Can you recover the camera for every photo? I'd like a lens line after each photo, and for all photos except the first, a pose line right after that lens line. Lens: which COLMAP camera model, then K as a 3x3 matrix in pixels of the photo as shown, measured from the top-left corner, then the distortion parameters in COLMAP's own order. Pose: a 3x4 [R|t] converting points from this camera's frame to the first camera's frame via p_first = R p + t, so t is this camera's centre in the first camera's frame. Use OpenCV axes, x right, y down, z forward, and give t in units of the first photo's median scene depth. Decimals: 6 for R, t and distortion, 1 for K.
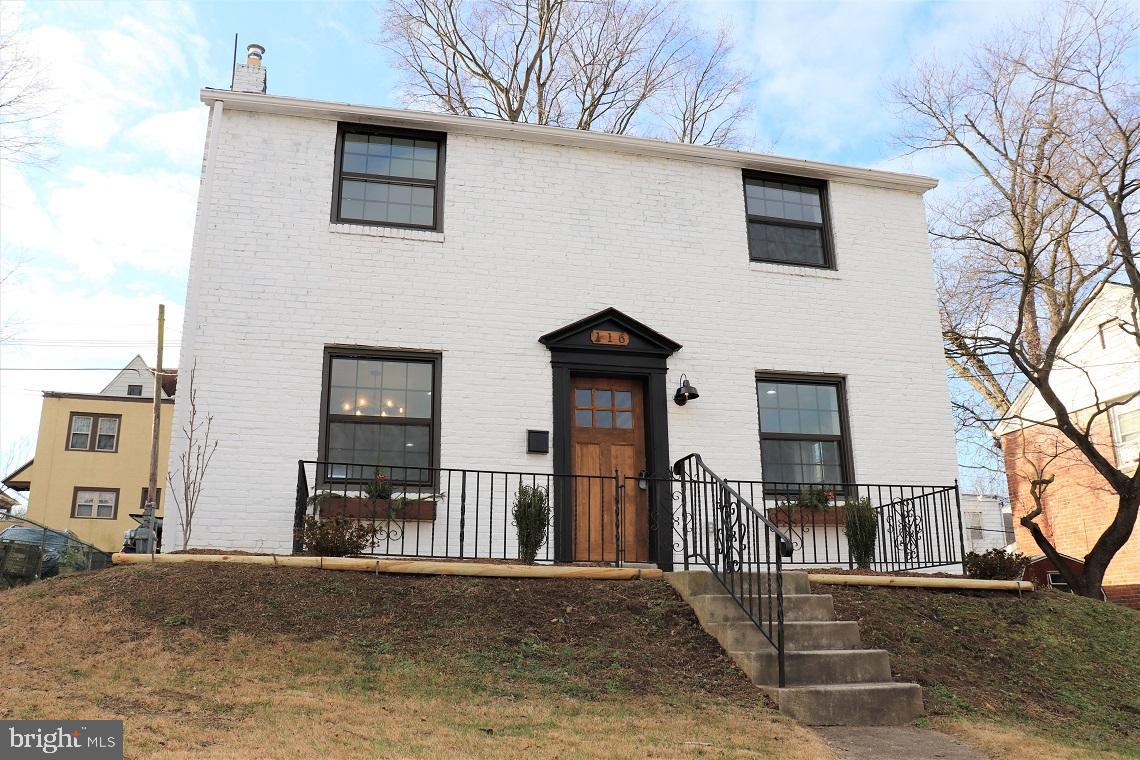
lens RADIAL K [[941.6, 0, 572.6], [0, 941.6, 373.6], [0, 0, 1]] dist [-0.164060, 0.131484]
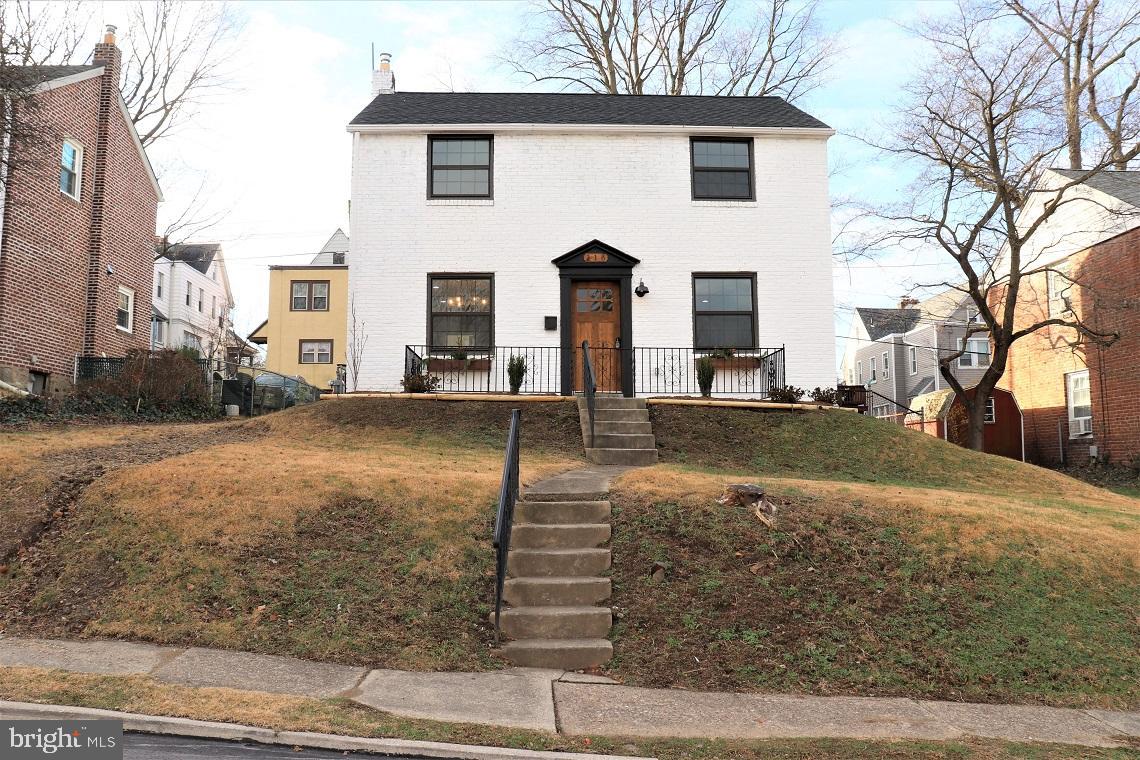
lens RADIAL K [[941.6, 0, 572.6], [0, 941.6, 373.6], [0, 0, 1]] dist [-0.164060, 0.131484]
pose [[0.976908, -0.014660, -0.213155, 0.349417], [0.053581, 0.982572, 0.177991, -0.133994], [0.206831, -0.185302, 0.960669, -0.628340]]
